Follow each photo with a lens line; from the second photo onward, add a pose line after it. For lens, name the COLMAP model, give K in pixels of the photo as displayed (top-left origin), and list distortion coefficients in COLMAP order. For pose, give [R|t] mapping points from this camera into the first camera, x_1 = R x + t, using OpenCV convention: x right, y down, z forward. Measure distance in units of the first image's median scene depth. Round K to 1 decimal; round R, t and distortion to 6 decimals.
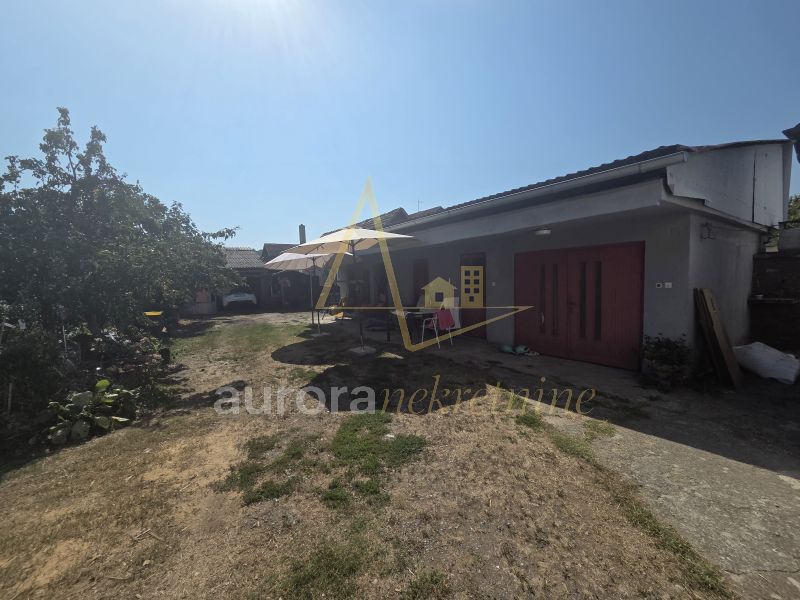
lens RADIAL K [[328.2, 0, 401.8], [0, 328.2, 301.3], [0, 0, 1]] dist [-0.000862, 0.000620]
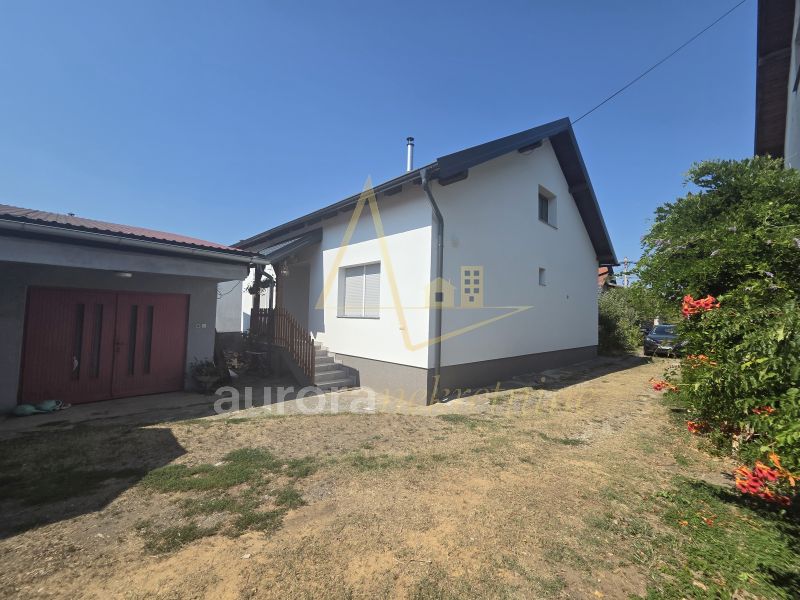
lens RADIAL K [[328.2, 0, 401.8], [0, 328.2, 301.3], [0, 0, 1]] dist [-0.000862, 0.000620]
pose [[-0.208334, 0.075250, 0.975159, -1.250837], [0.049944, 0.996554, -0.066230, -0.023590], [-0.976782, 0.034905, -0.211375, 0.613531]]
